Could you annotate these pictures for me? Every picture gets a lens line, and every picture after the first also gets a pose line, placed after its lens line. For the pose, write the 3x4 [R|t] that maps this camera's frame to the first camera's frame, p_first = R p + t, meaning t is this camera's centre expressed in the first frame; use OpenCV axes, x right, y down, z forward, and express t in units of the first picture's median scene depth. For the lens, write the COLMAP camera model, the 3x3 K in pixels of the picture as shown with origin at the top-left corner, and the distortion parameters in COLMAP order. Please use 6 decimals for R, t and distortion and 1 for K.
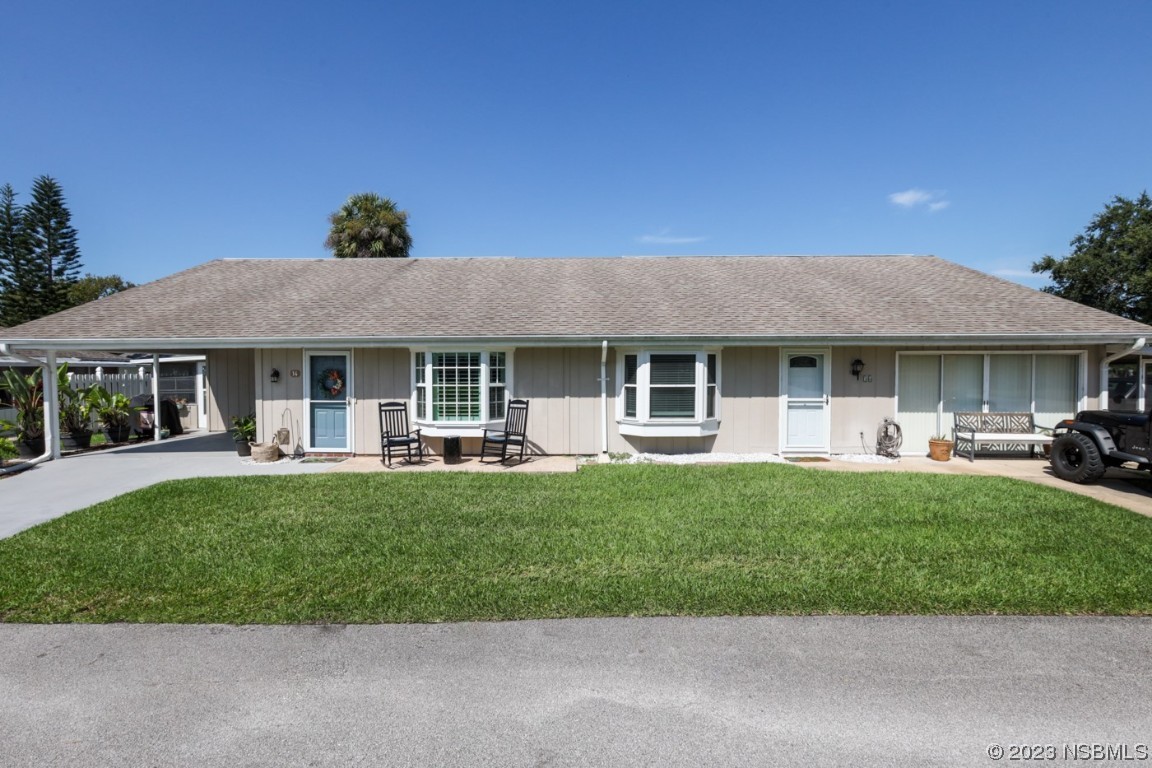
lens RADIAL K [[551.8, 0, 576.5], [0, 551.8, 390.5], [0, 0, 1]] dist [-0.001426, 0.001065]
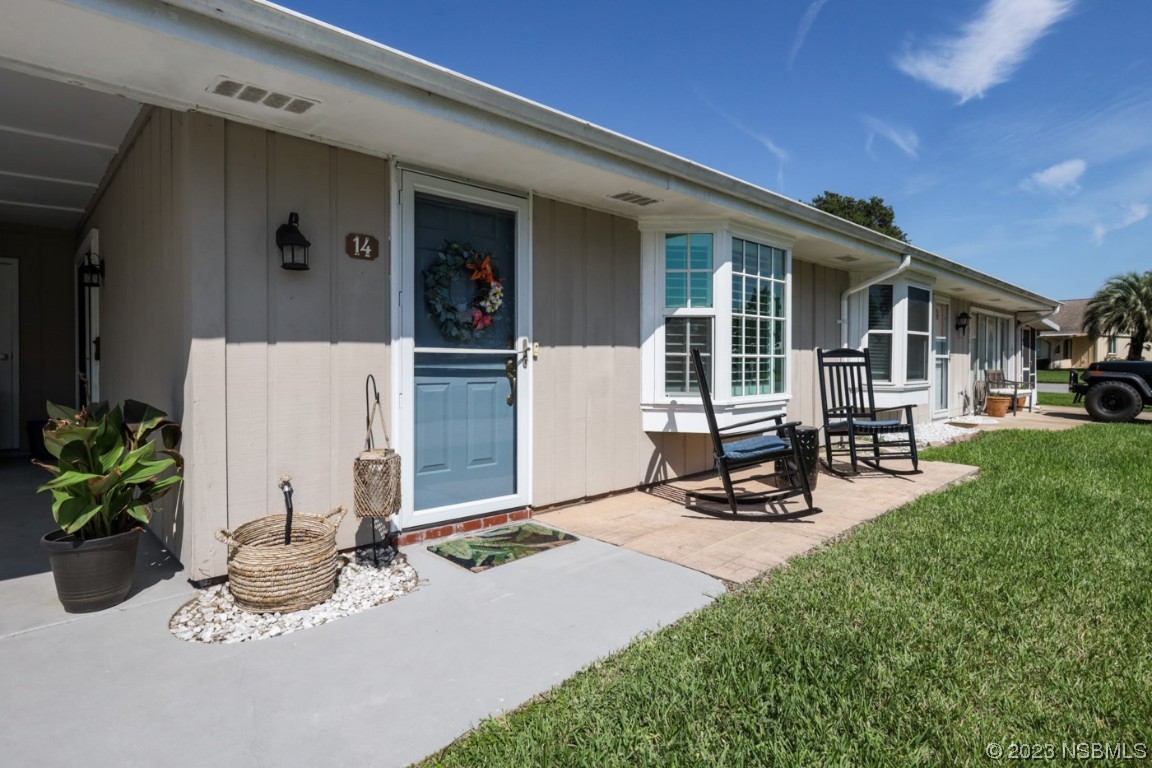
lens RADIAL K [[619.8, 0, 585.6], [0, 619.8, 356.9], [0, 0, 1]] dist [-0.014666, 0.000891]
pose [[0.701396, 0.007249, 0.712735, -0.649658], [0.016146, 0.999530, -0.026055, 0.033235], [-0.712589, 0.029783, 0.700949, 0.711792]]
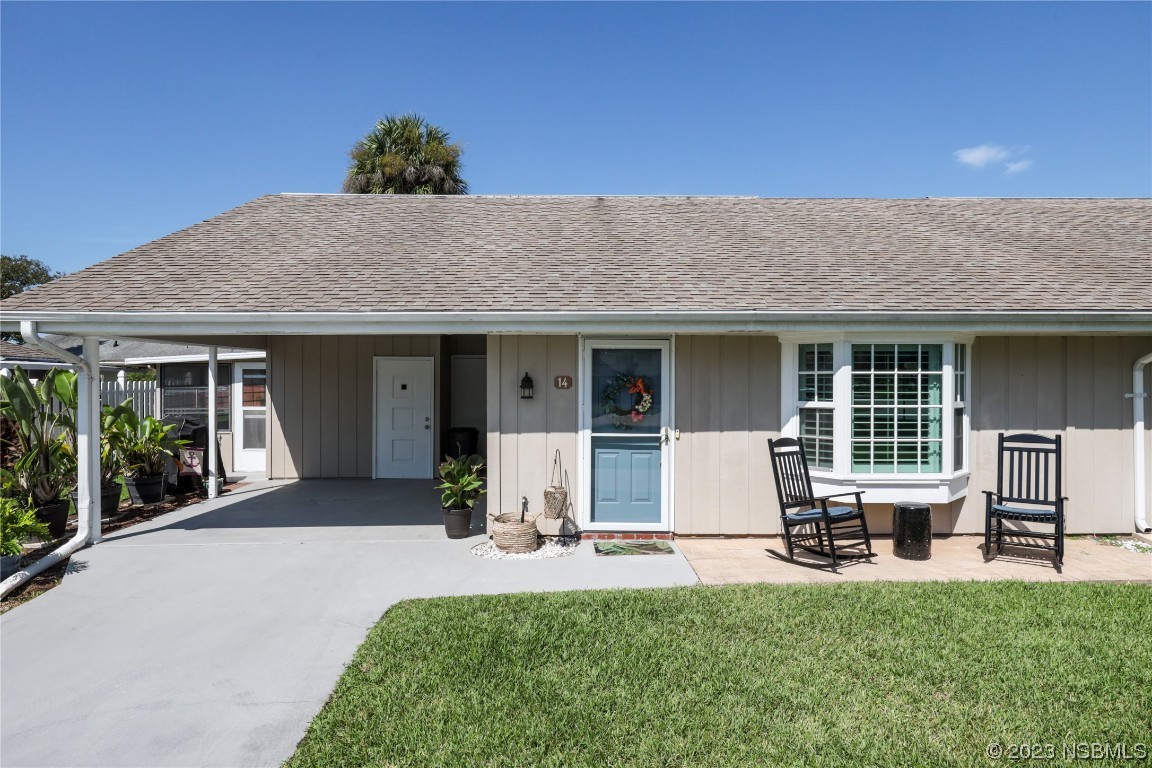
lens RADIAL K [[722.9, 0, 580.0], [0, 722.9, 381.4], [0, 0, 1]] dist [-0.000304, 0.002365]
pose [[0.999542, 0.003950, 0.029998, -0.515282], [-0.002979, 0.999473, -0.032339, -0.009290], [-0.030110, 0.032235, 0.999027, 0.304711]]
